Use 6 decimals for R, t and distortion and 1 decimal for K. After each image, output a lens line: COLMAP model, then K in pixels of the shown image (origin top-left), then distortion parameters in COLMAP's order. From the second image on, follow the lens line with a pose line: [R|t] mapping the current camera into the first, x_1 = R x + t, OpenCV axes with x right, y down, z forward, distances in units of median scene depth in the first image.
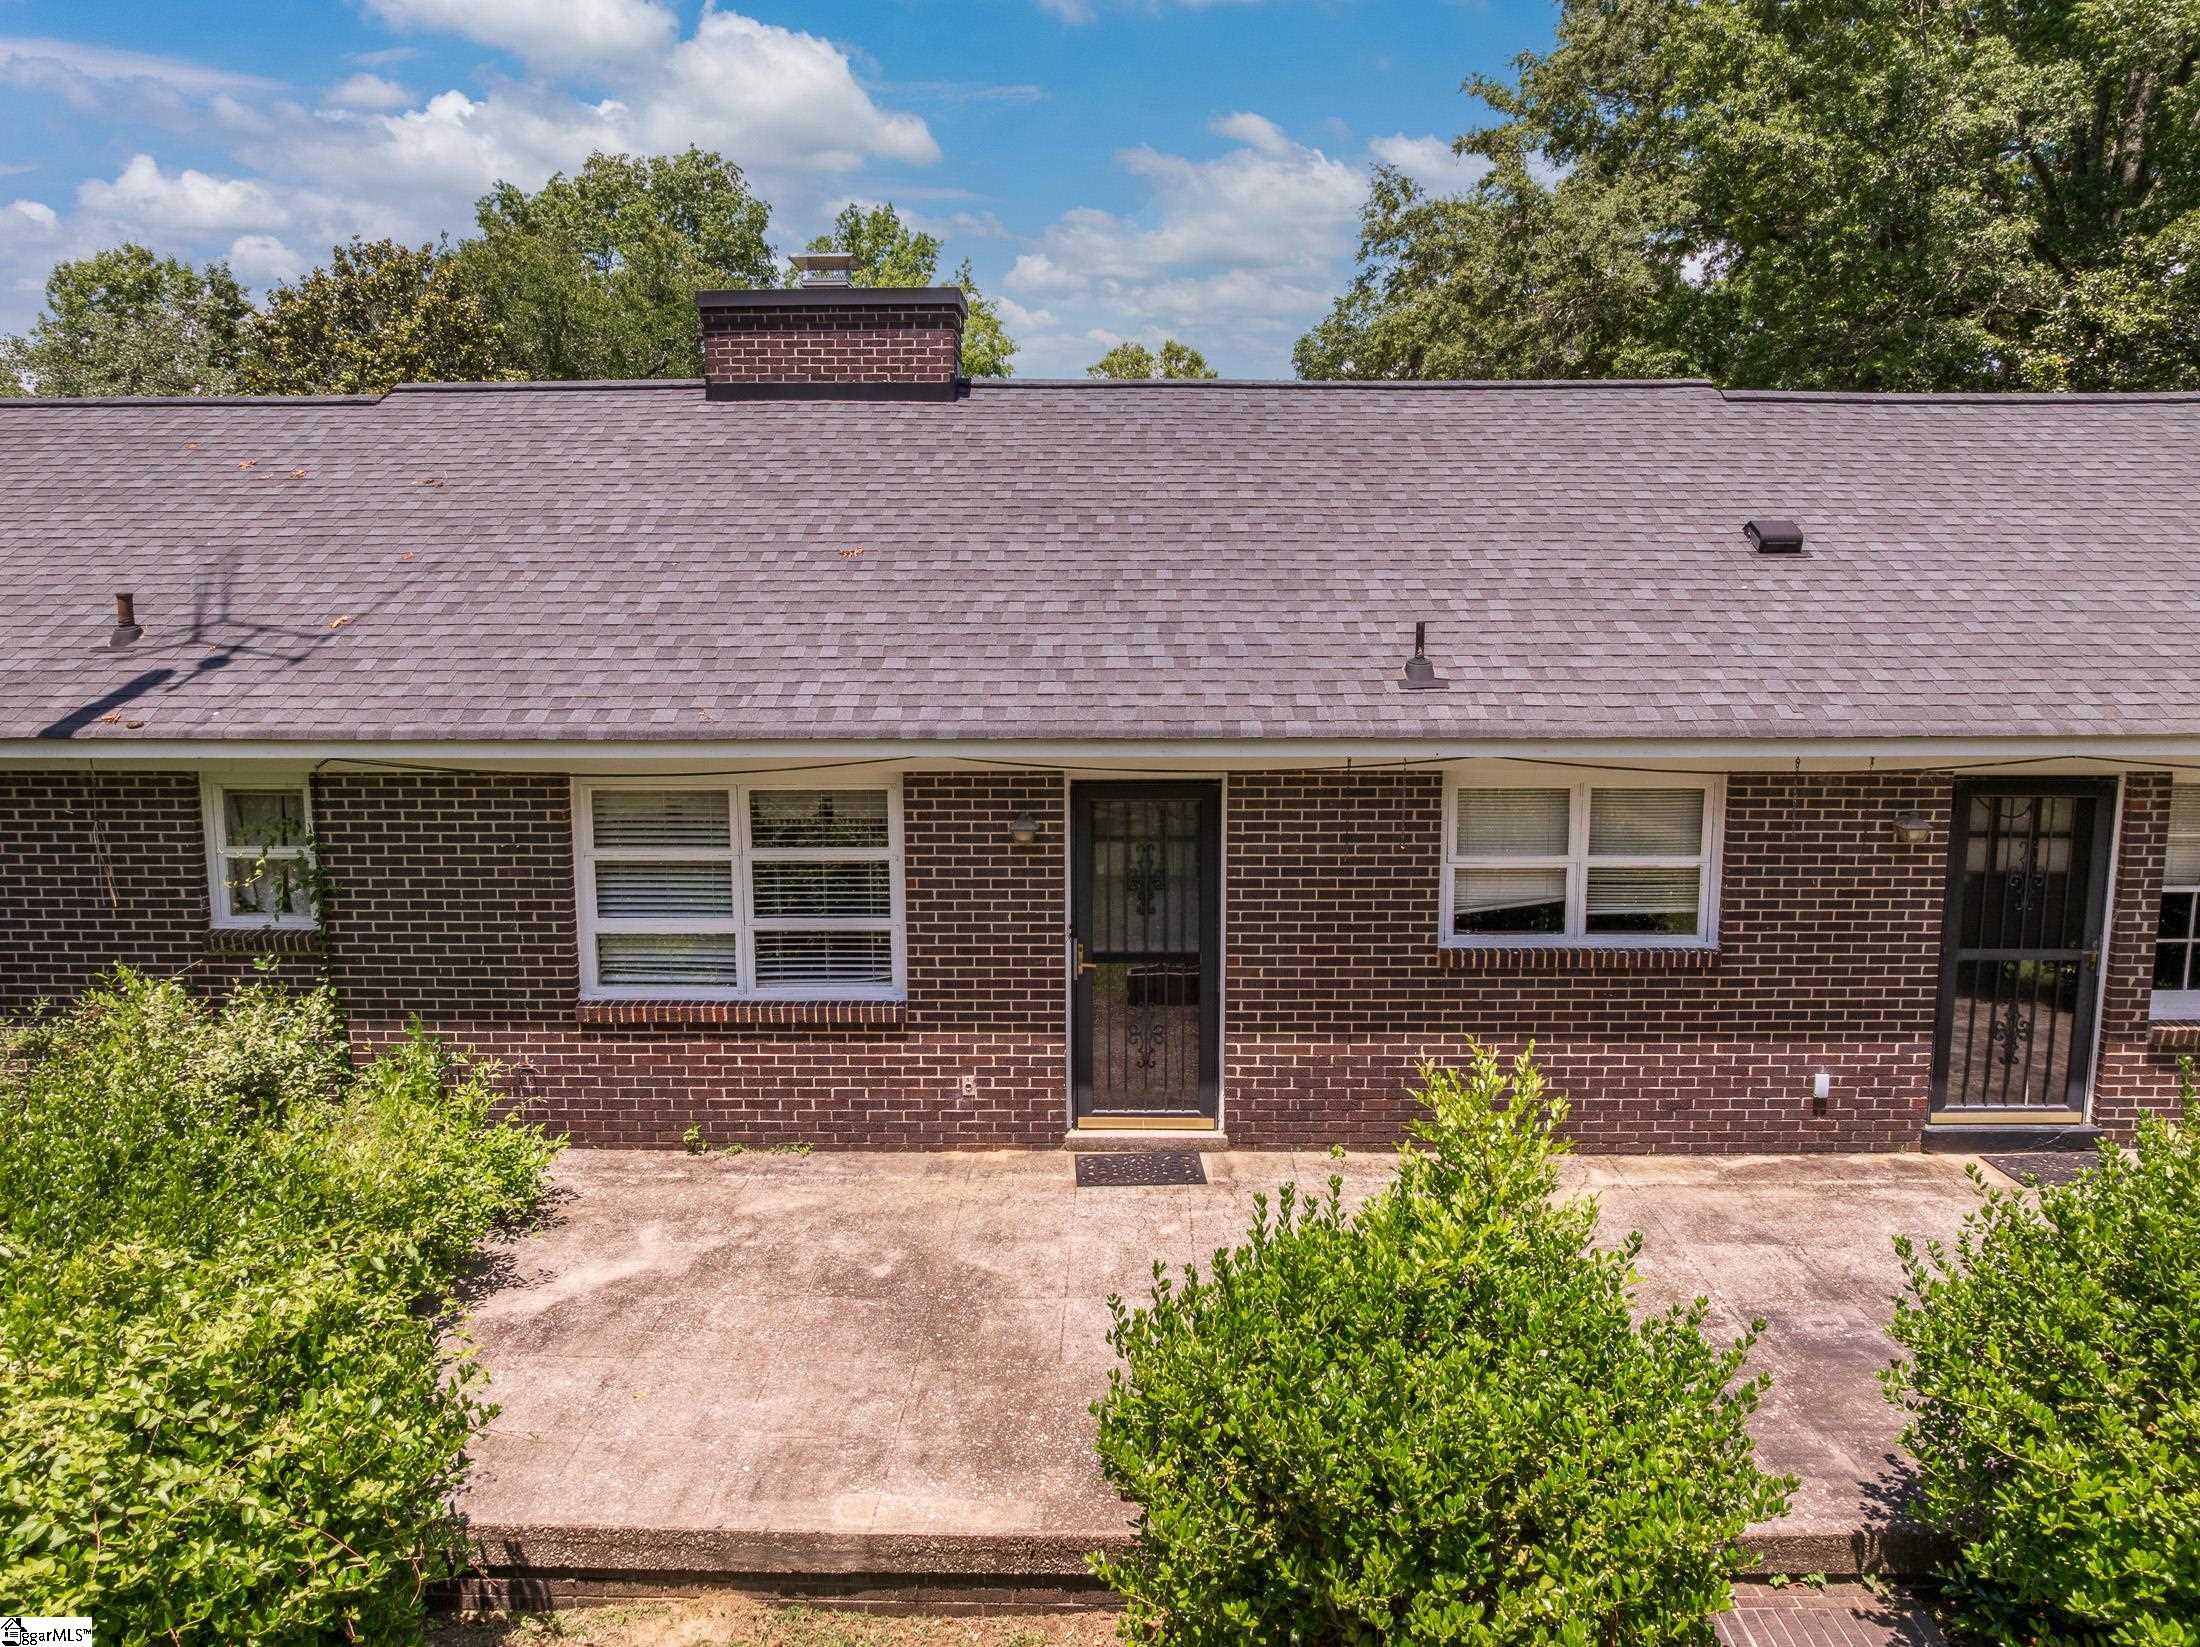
lens RADIAL K [[1545.4, 0, 1103.0], [0, 1545.4, 820.2], [0, 0, 1]] dist [-0.037513, -0.000397]
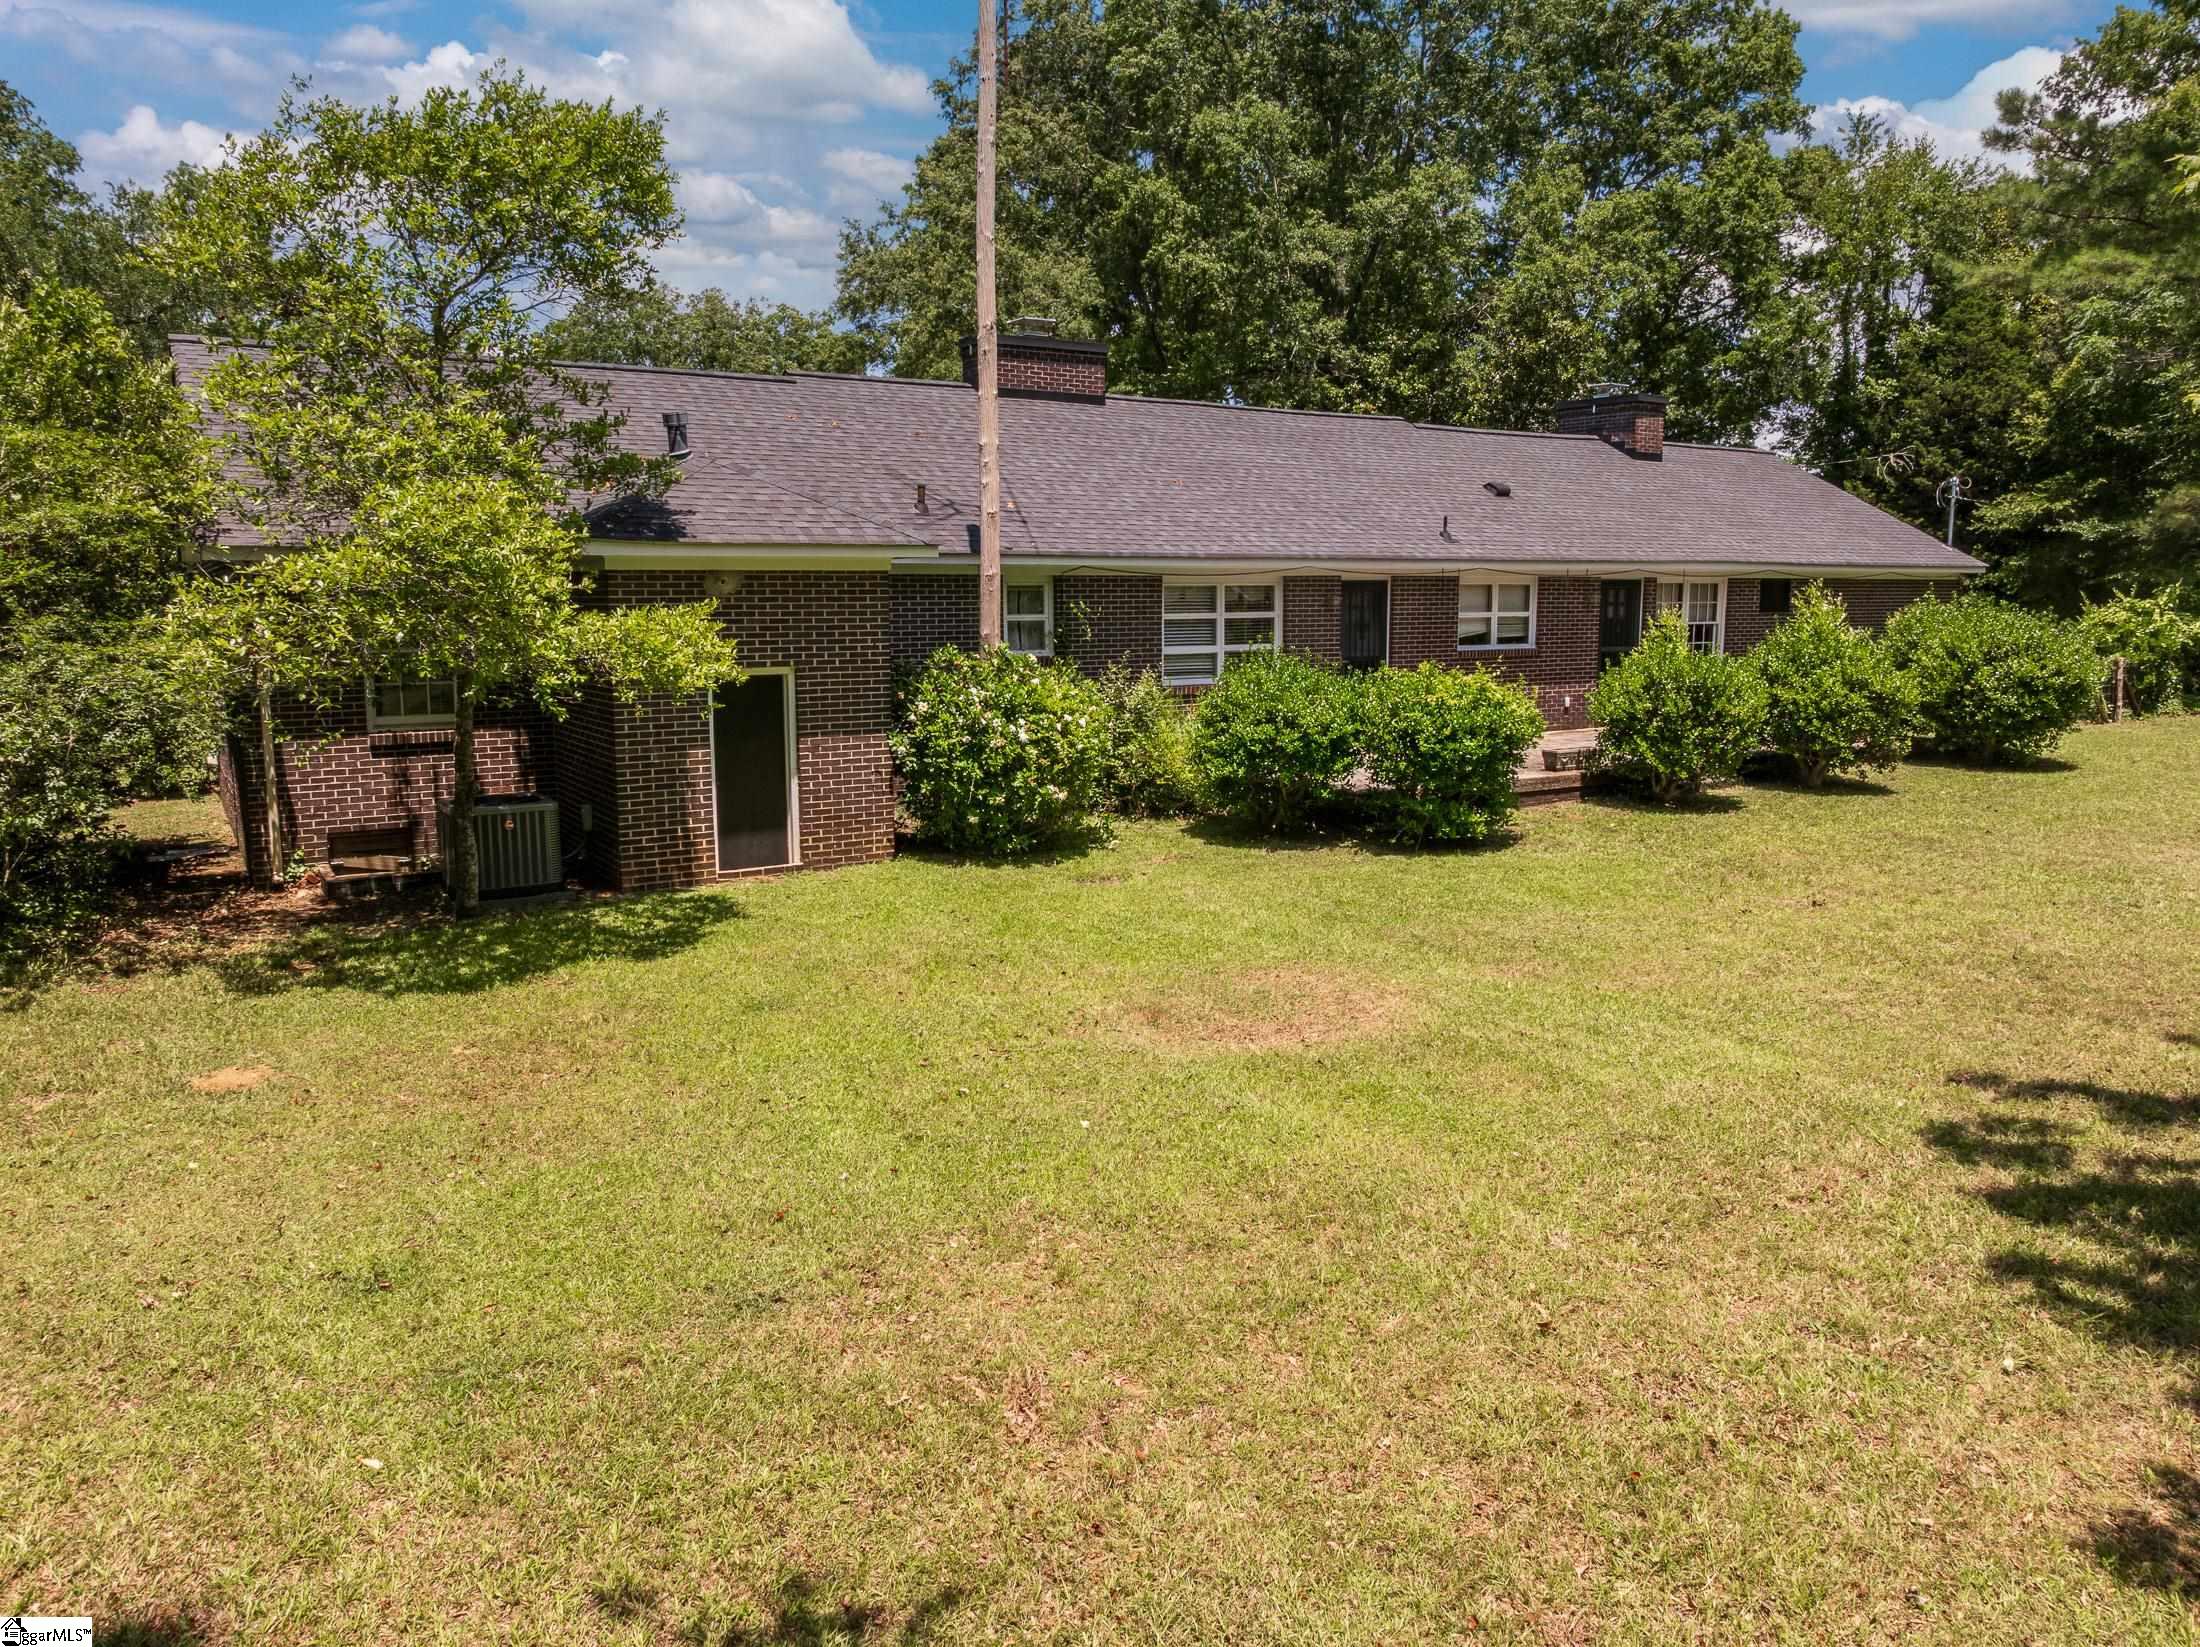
lens RADIAL K [[1545.4, 0, 1095.5], [0, 1545.4, 822.8], [0, 0, 1]] dist [-0.037513, -0.000397]
pose [[0.841422, -0.082829, 0.533993, -1.570950], [0.082175, 0.996303, 0.025055, 0.244013], [-0.534094, 0.022799, 0.845118, -0.737208]]
